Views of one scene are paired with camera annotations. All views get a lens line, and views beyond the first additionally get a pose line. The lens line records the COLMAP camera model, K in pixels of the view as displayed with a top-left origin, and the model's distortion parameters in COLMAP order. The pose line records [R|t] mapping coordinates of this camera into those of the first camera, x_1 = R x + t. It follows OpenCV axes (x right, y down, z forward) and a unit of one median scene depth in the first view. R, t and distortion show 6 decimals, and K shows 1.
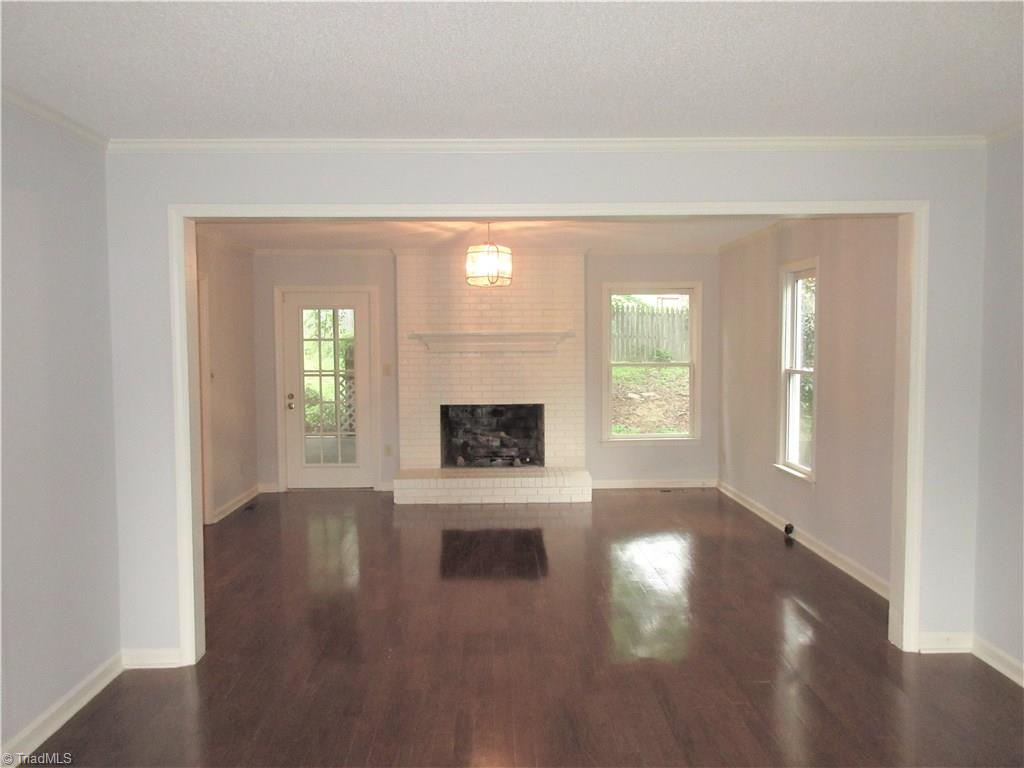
lens RADIAL K [[766.0, 0, 512.0], [0, 766.0, 384.0], [0, 0, 1]] dist [0.005049, 0.004576]
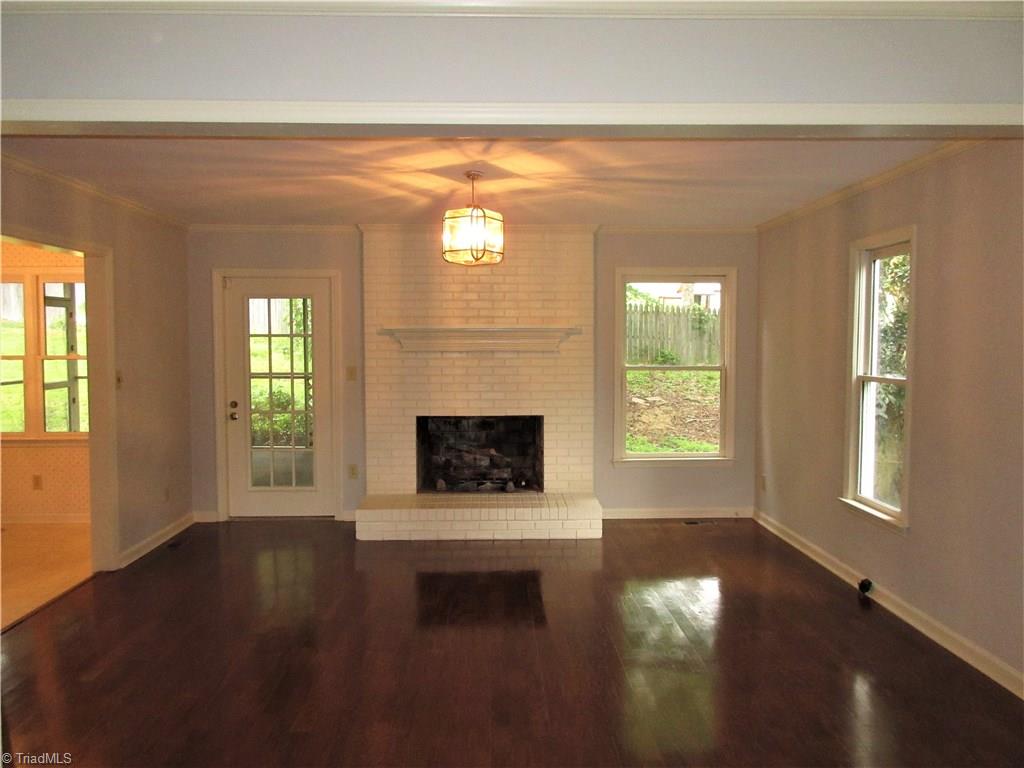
lens RADIAL K [[766.0, 0, 512.0], [0, 766.0, 384.0], [0, 0, 1]] dist [0.005049, 0.004576]
pose [[0.999970, 0.005589, 0.005362, 0.003765], [-0.005582, 0.999984, -0.001175, -0.006543], [-0.005369, 0.001145, 0.999985, 0.183687]]
